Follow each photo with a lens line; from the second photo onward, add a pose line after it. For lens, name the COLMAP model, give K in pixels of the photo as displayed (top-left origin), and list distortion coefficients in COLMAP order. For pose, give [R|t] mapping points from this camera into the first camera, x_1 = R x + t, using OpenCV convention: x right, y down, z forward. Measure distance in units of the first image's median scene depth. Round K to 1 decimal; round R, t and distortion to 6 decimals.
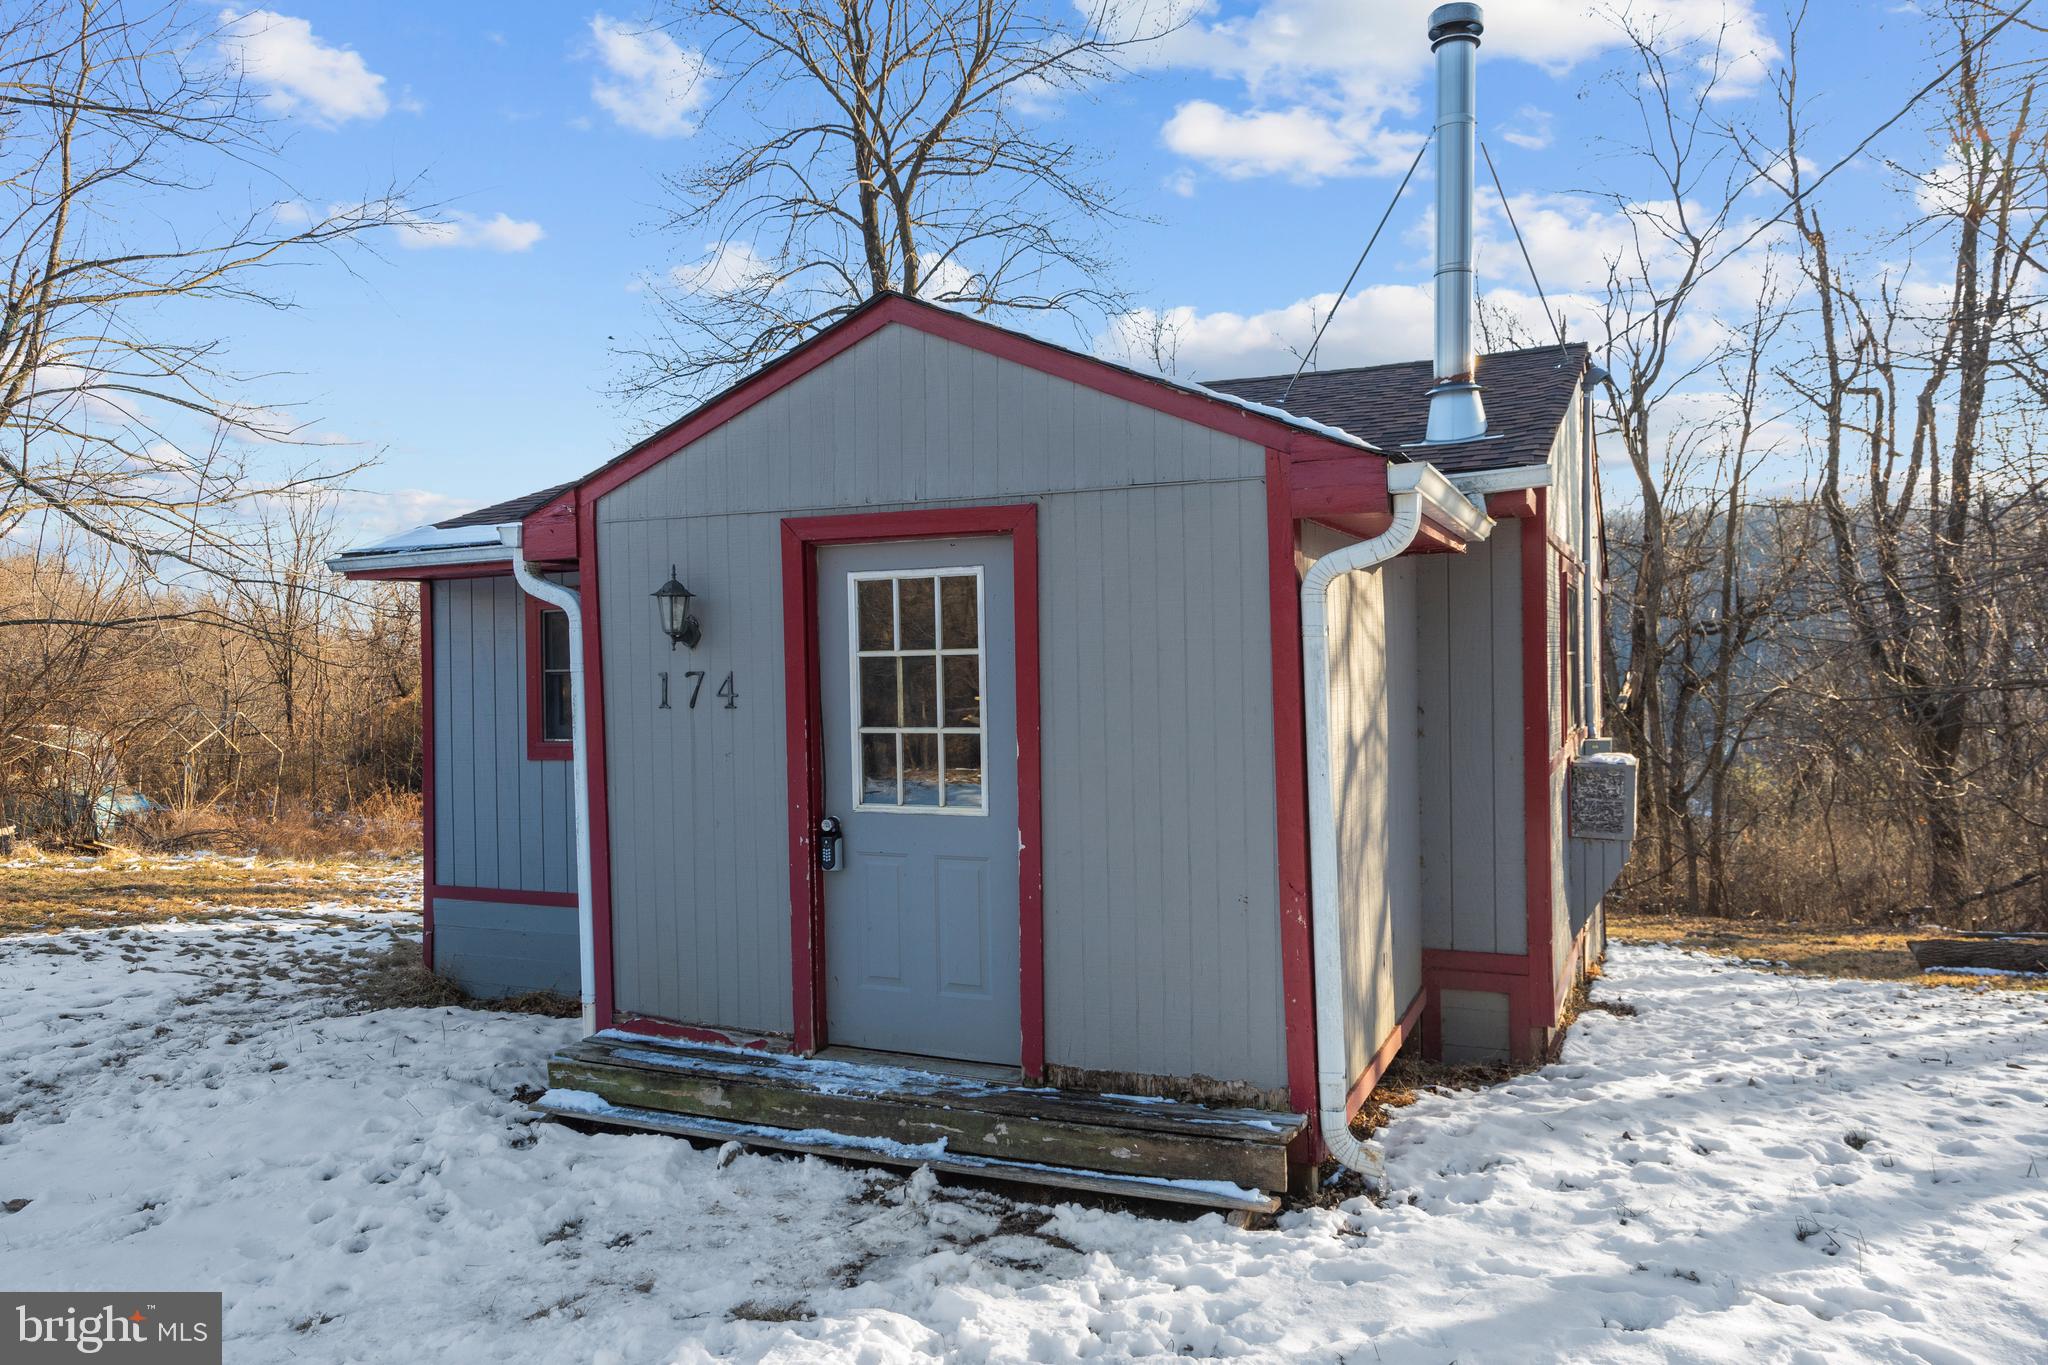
lens RADIAL K [[1348.6, 0, 1022.0], [0, 1348.6, 681.6], [0, 0, 1]] dist [0.002871, 0.000278]
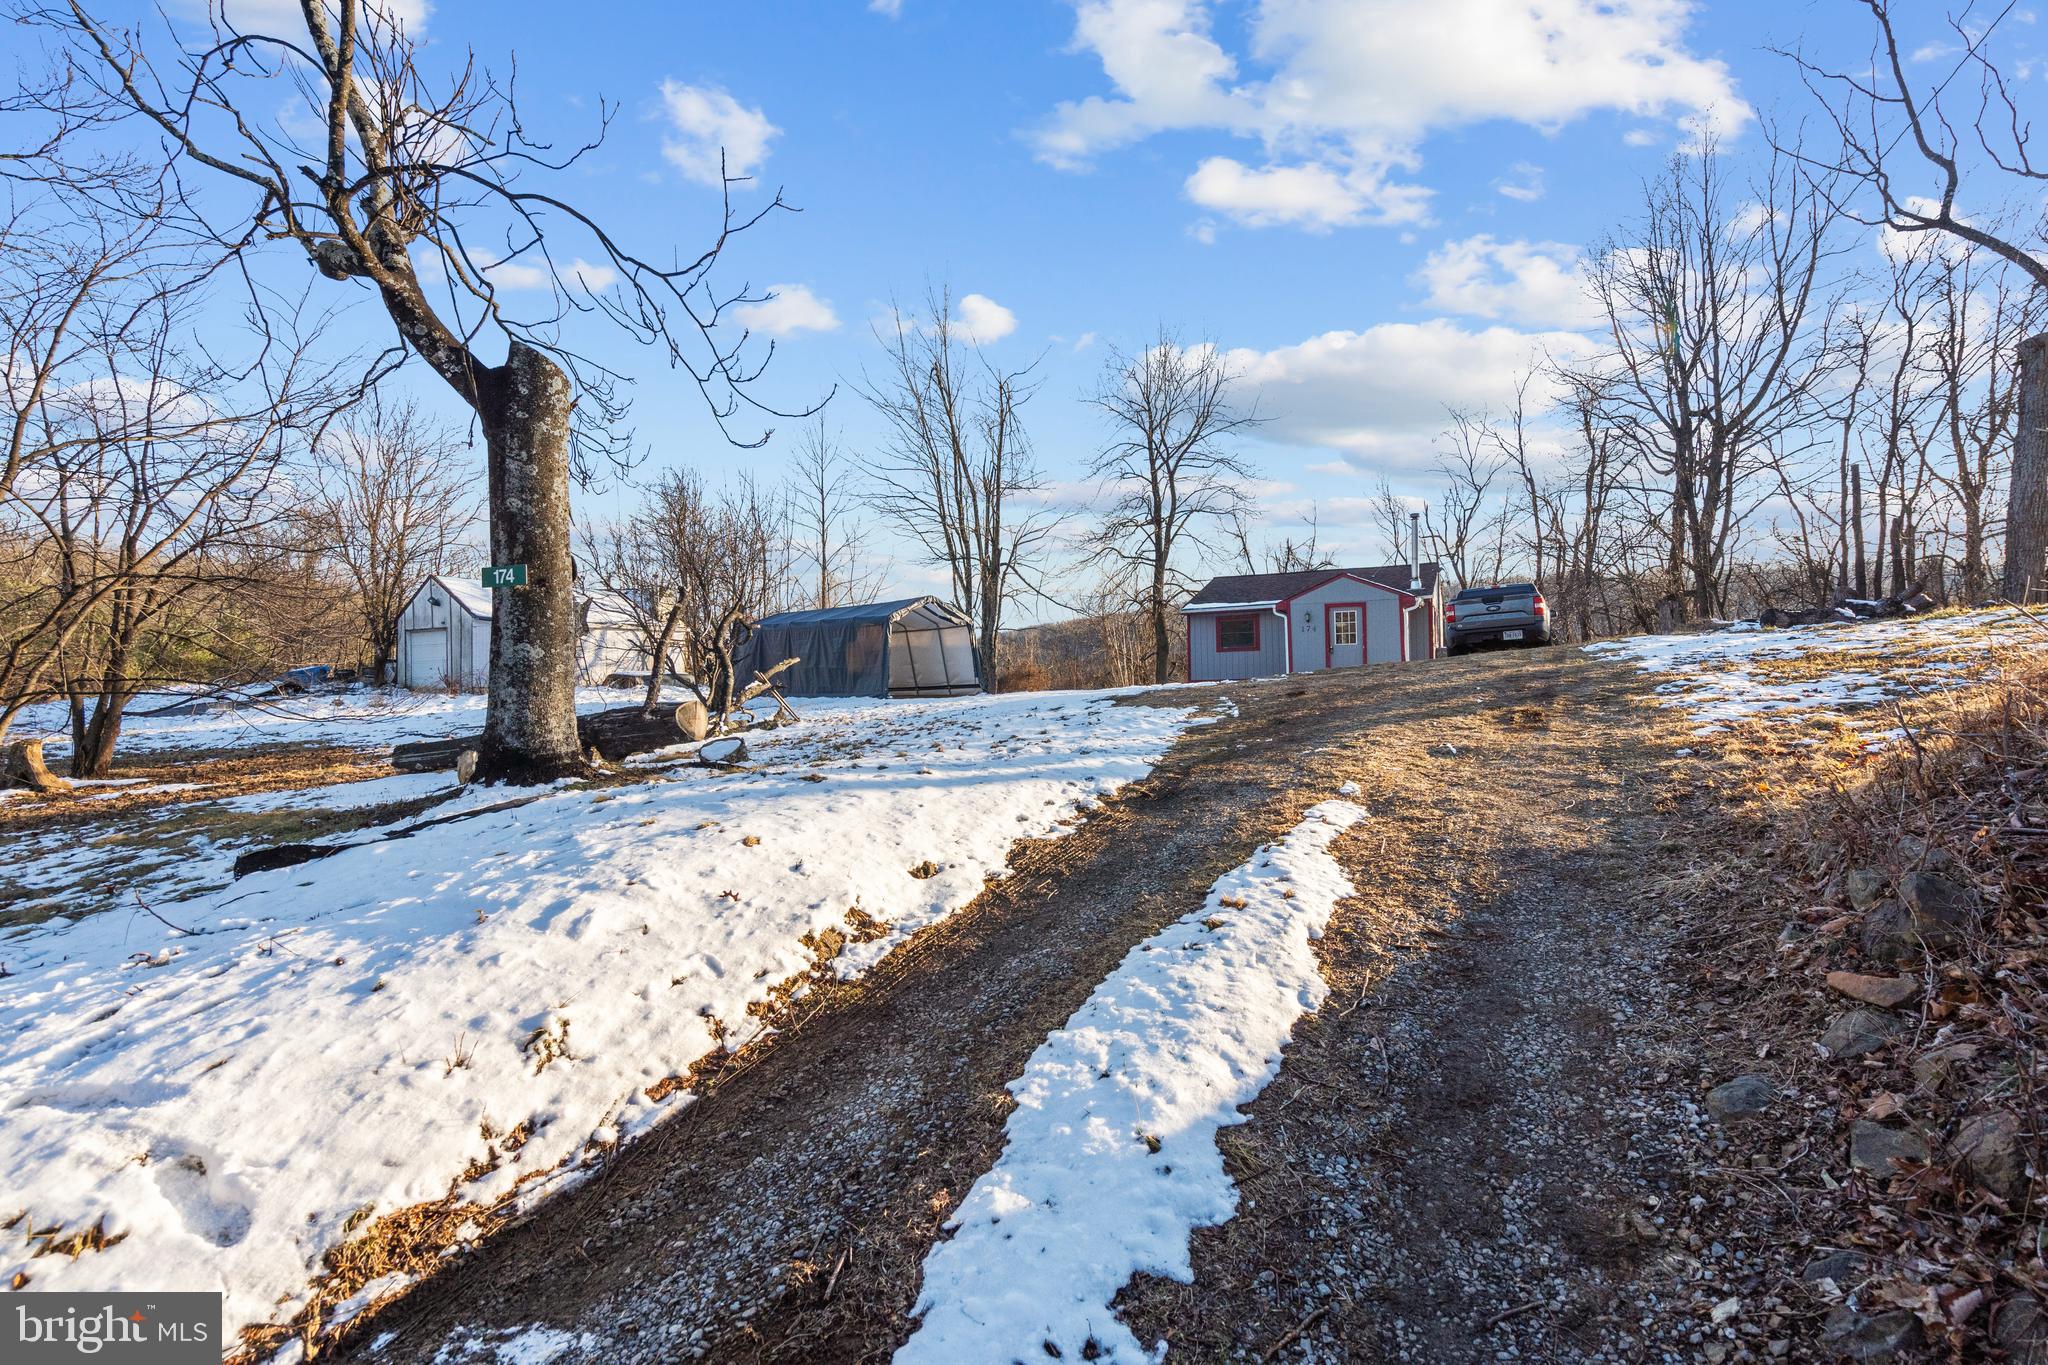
lens RADIAL K [[951.4, 0, 1026.8], [0, 951.4, 685.3], [0, 0, 1]] dist [-0.000937, -0.000018]
pose [[0.999988, -0.001761, -0.004489, -0.349651], [0.001687, 0.999865, -0.016319, 0.077702], [0.004518, 0.016312, 0.999857, -0.806095]]
